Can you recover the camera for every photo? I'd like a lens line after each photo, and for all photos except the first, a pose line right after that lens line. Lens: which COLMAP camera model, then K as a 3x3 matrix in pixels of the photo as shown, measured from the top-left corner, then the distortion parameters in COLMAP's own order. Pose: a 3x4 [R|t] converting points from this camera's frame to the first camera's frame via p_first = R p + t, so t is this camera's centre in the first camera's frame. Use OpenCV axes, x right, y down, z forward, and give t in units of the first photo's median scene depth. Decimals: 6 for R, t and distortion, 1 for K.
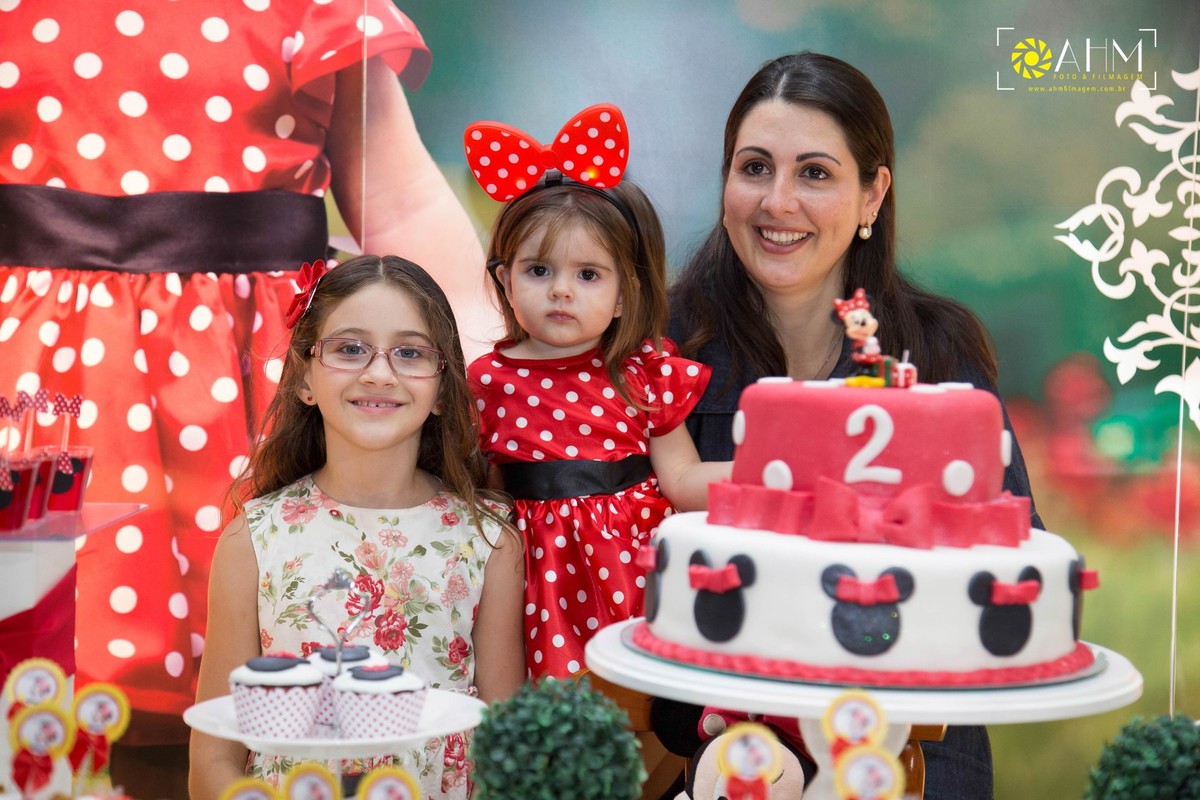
lens RADIAL K [[2415.4, 0, 601.3], [0, 2415.4, 416.0], [0, 0, 1]] dist [0.354506, 0.000000]
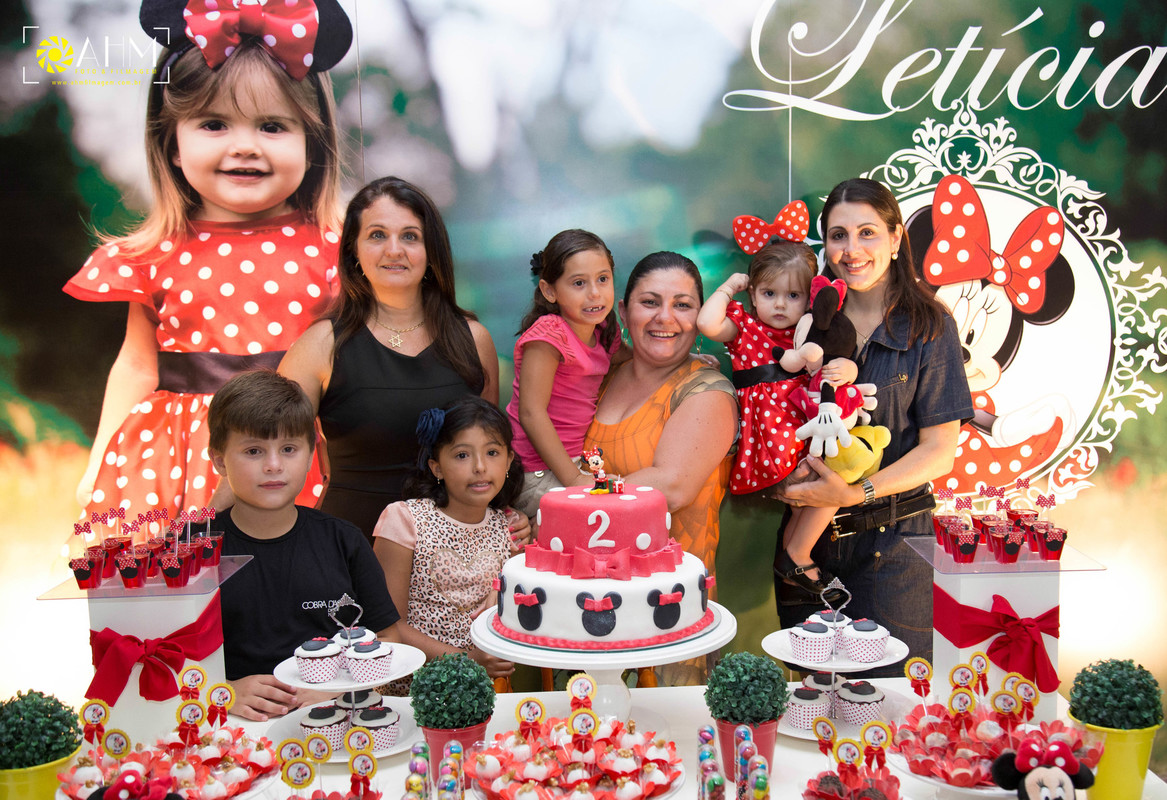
lens RADIAL K [[1282.8, 0, 636.2], [0, 1282.8, 445.1], [0, 0, 1]] dist [0.034975, 0.000000]
pose [[0.996600, -0.054240, 0.062018, 0.044369], [0.049848, 0.996280, 0.070293, -0.075383], [-0.065600, -0.066963, 0.995597, -0.041727]]
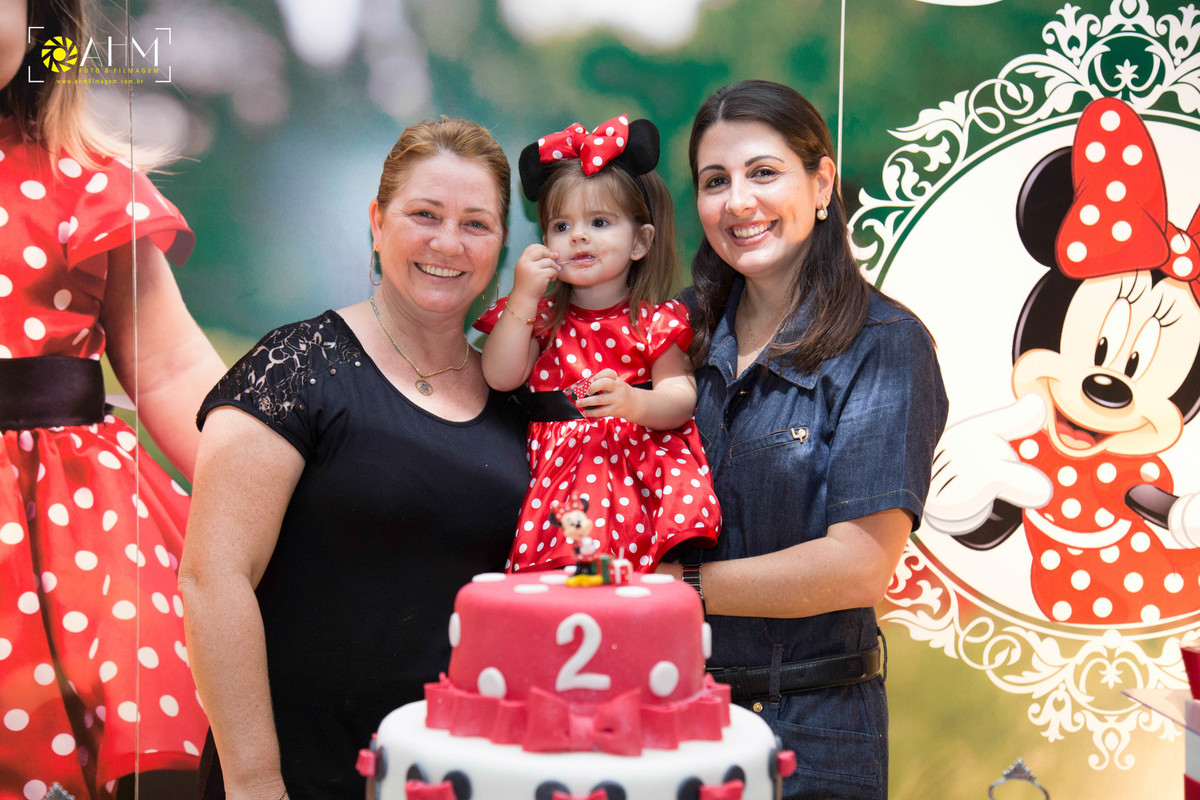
lens RADIAL K [[1771.3, 0, 603.0], [0, 1771.3, 421.0], [0, 0, 1]] dist [0.188574, 0.000000]
pose [[0.992553, -0.028142, 0.118516, 0.019130], [0.030037, 0.999447, -0.014230, -0.042769], [-0.118050, 0.017684, 0.992850, 0.139247]]
